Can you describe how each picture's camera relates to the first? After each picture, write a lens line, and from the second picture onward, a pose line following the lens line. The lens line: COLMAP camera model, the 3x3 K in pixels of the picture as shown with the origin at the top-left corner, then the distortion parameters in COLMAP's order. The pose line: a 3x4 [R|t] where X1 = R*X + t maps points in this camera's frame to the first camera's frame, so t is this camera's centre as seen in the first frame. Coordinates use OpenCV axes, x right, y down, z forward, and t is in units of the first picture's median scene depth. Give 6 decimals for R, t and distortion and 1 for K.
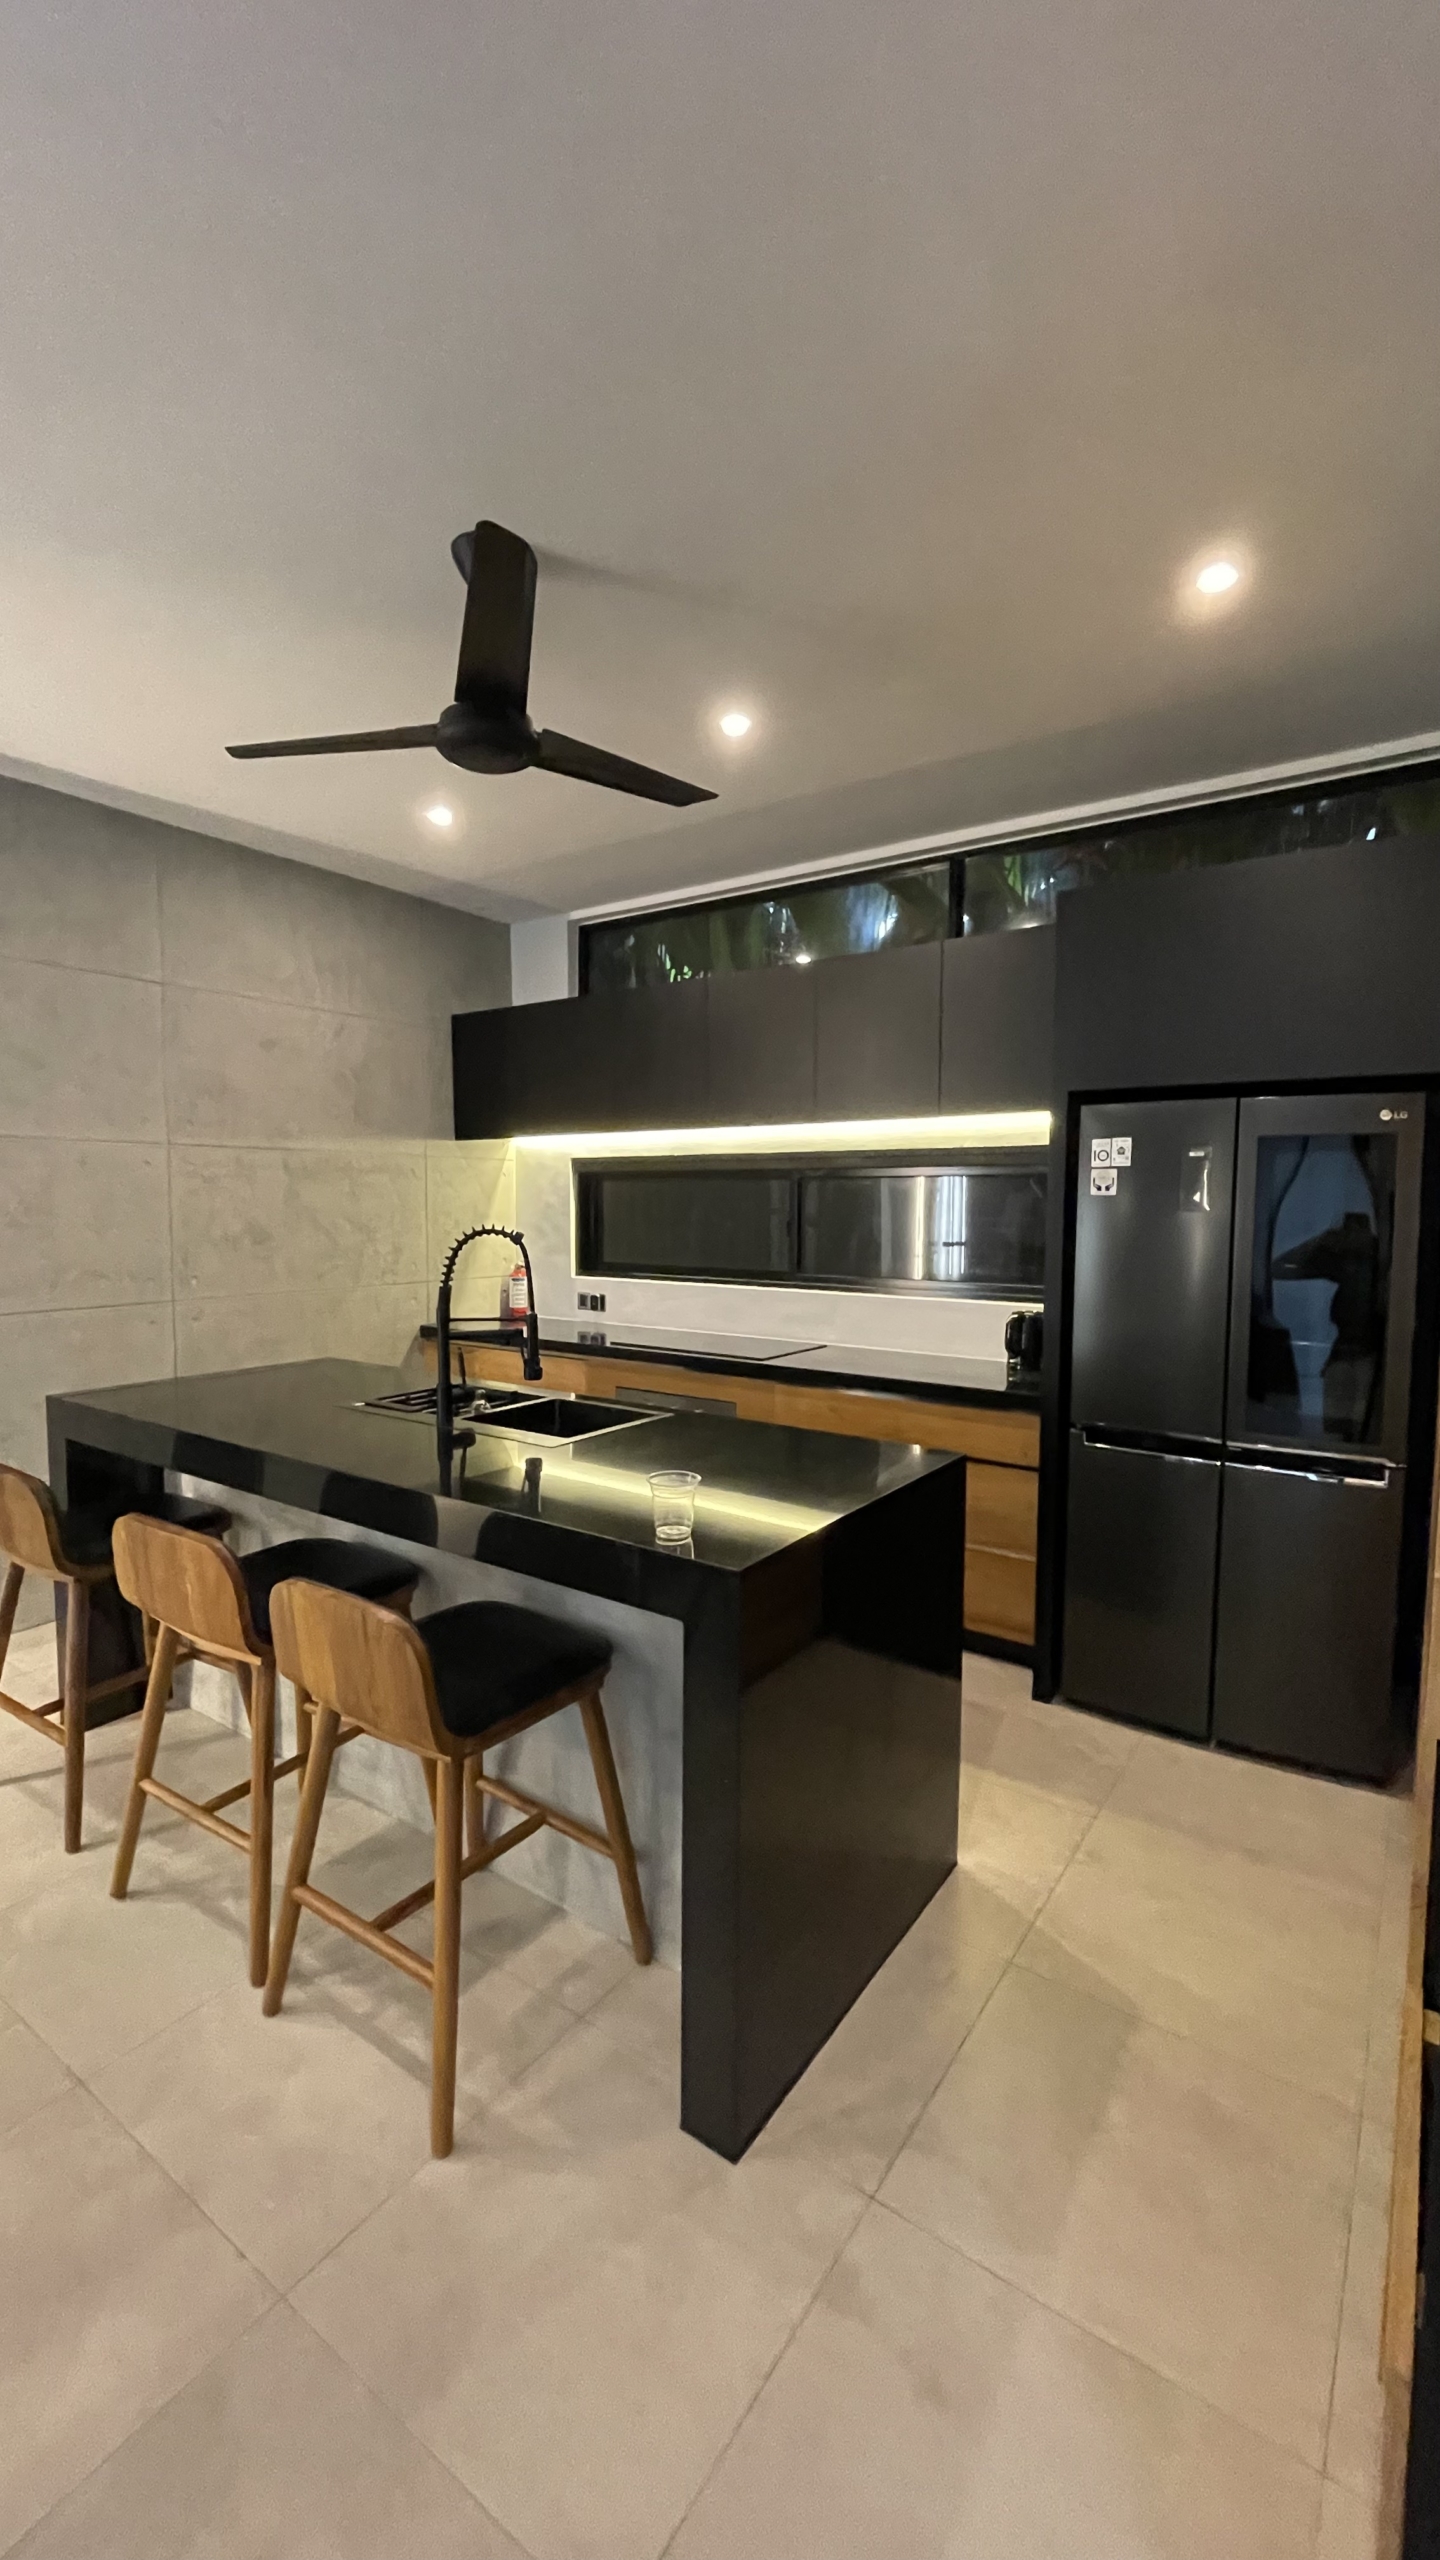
lens RADIAL K [[1045.6, 0, 714.9], [0, 1045.6, 1287.2], [0, 0, 1]] dist [-0.004956, 0.000098]
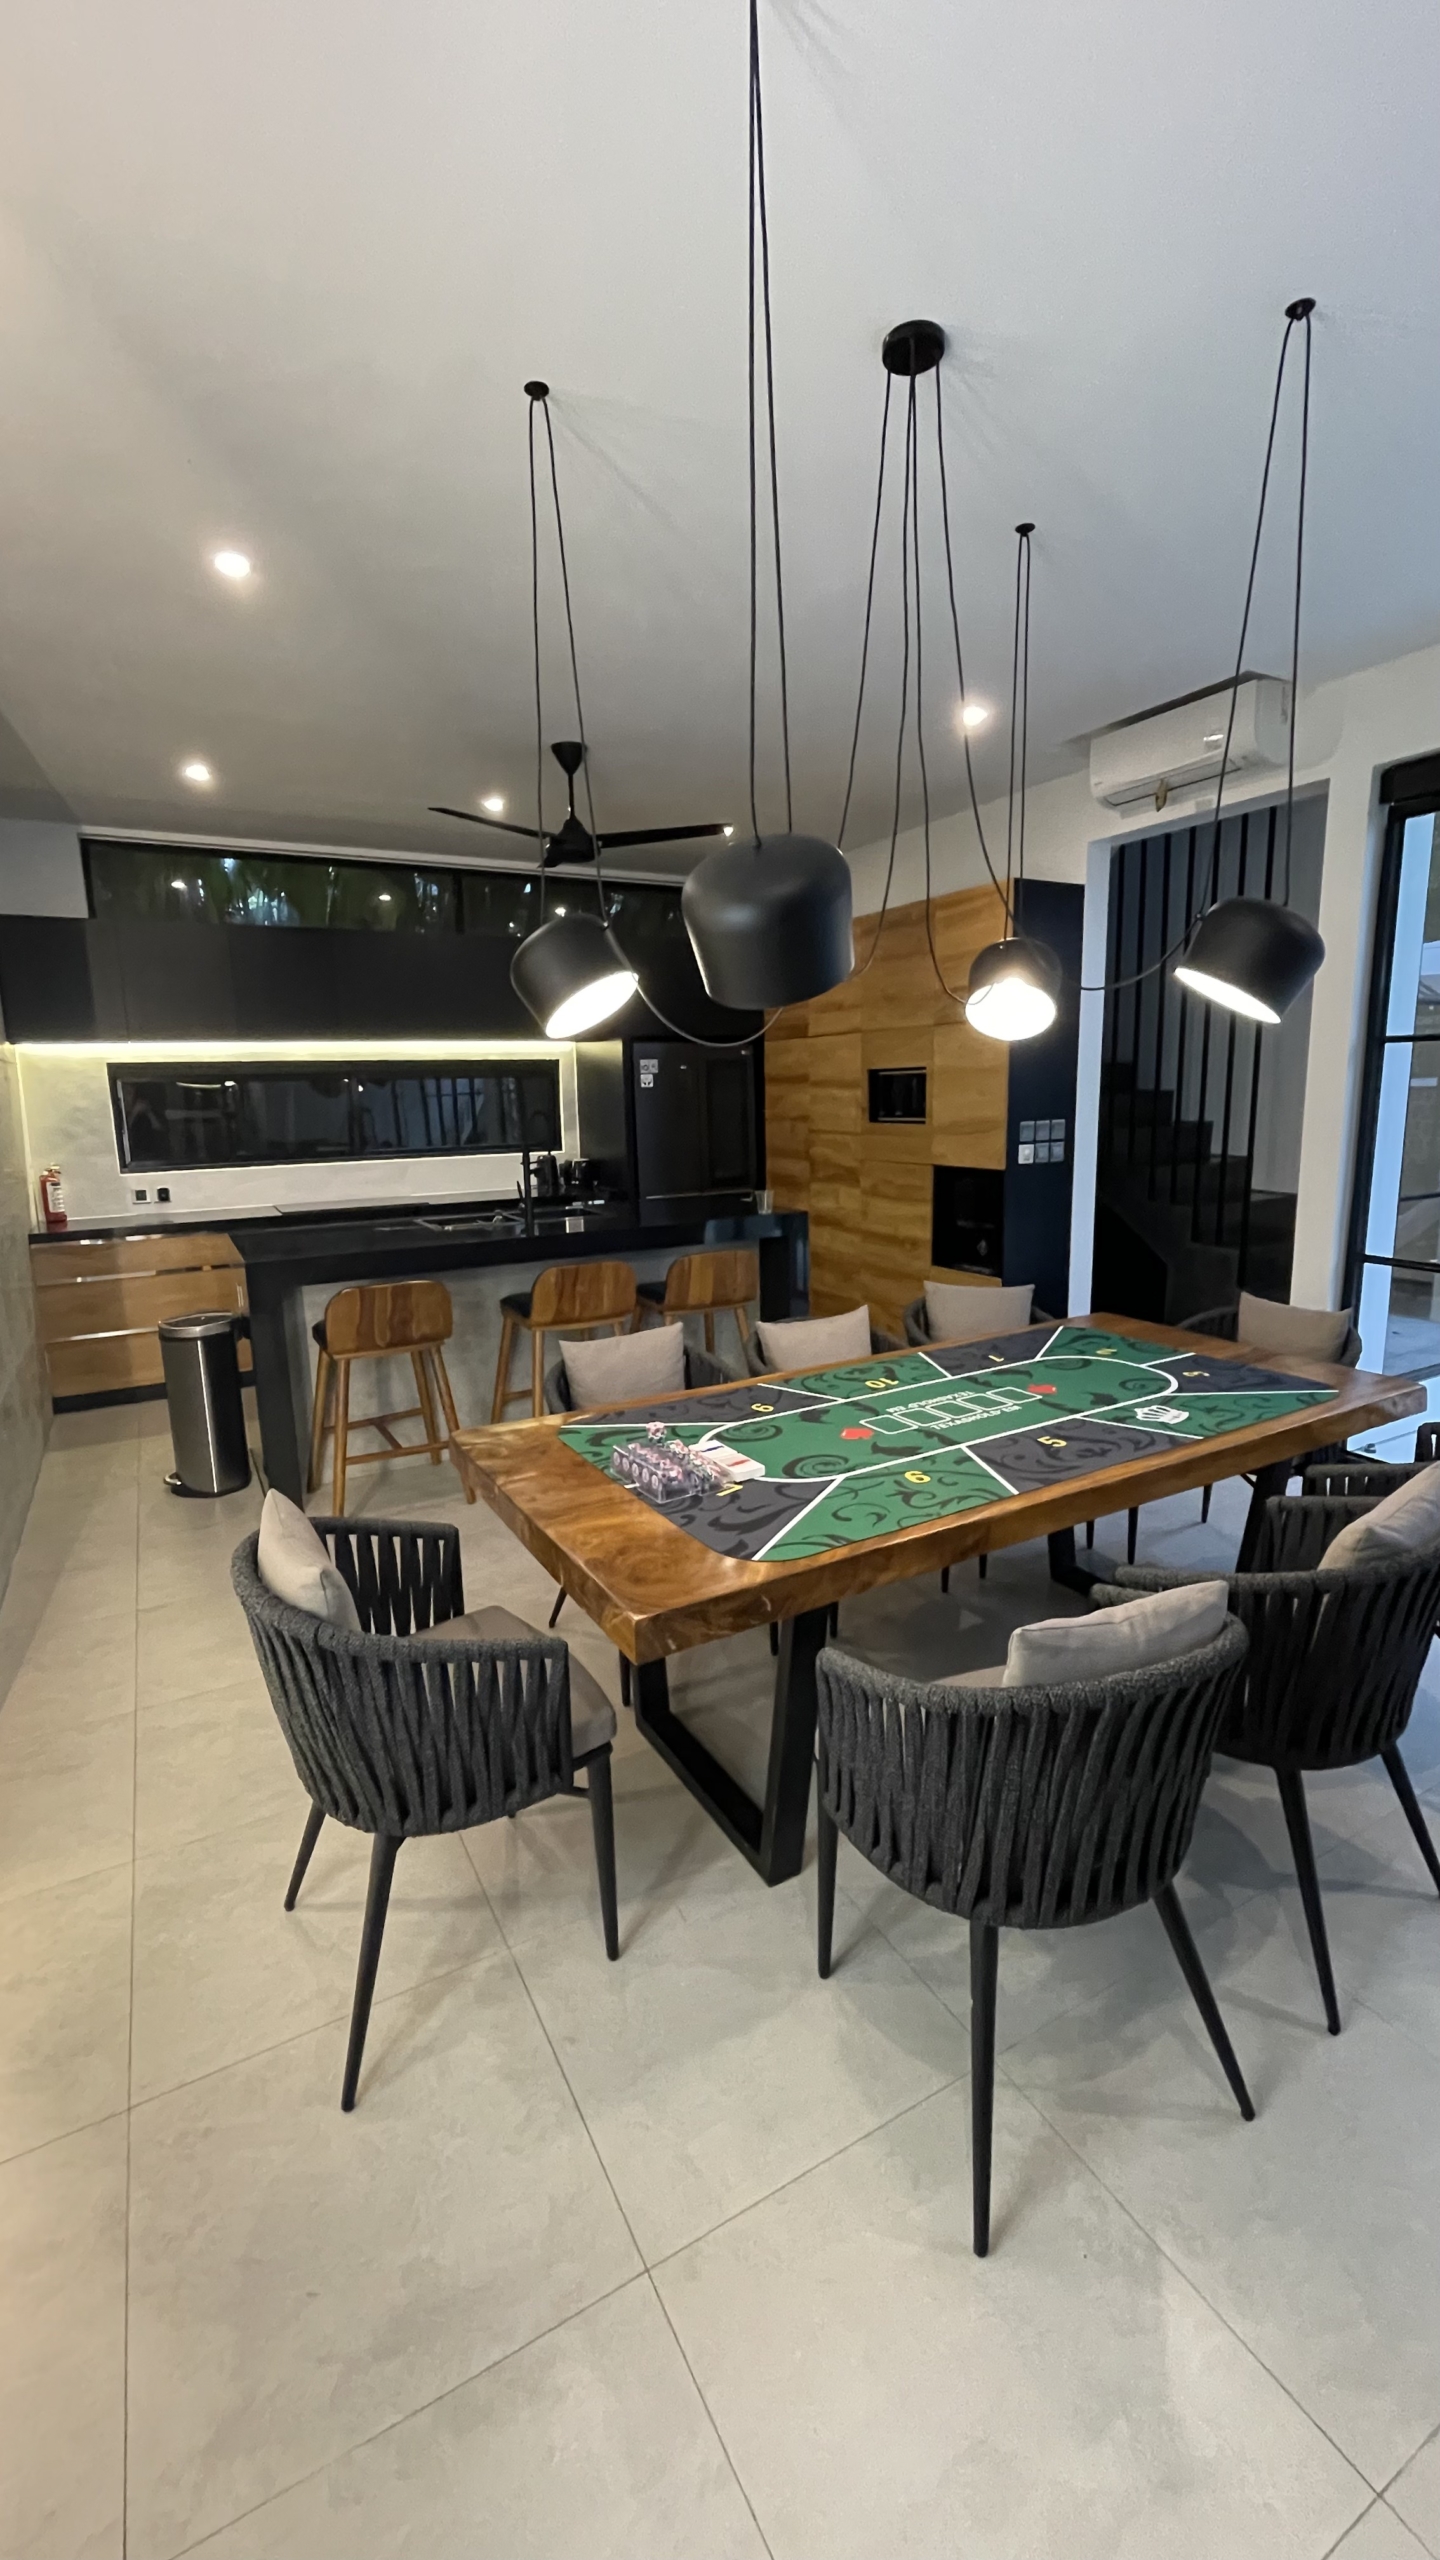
lens RADIAL K [[1045.6, 0, 731.1], [0, 1045.6, 1272.2], [0, 0, 1]] dist [-0.004956, 0.000098]
pose [[0.423274, -0.167312, 0.890419, -0.862054], [0.100300, 0.985413, 0.137482, 0.004037], [-0.900433, 0.031116, 0.433881, -0.030324]]
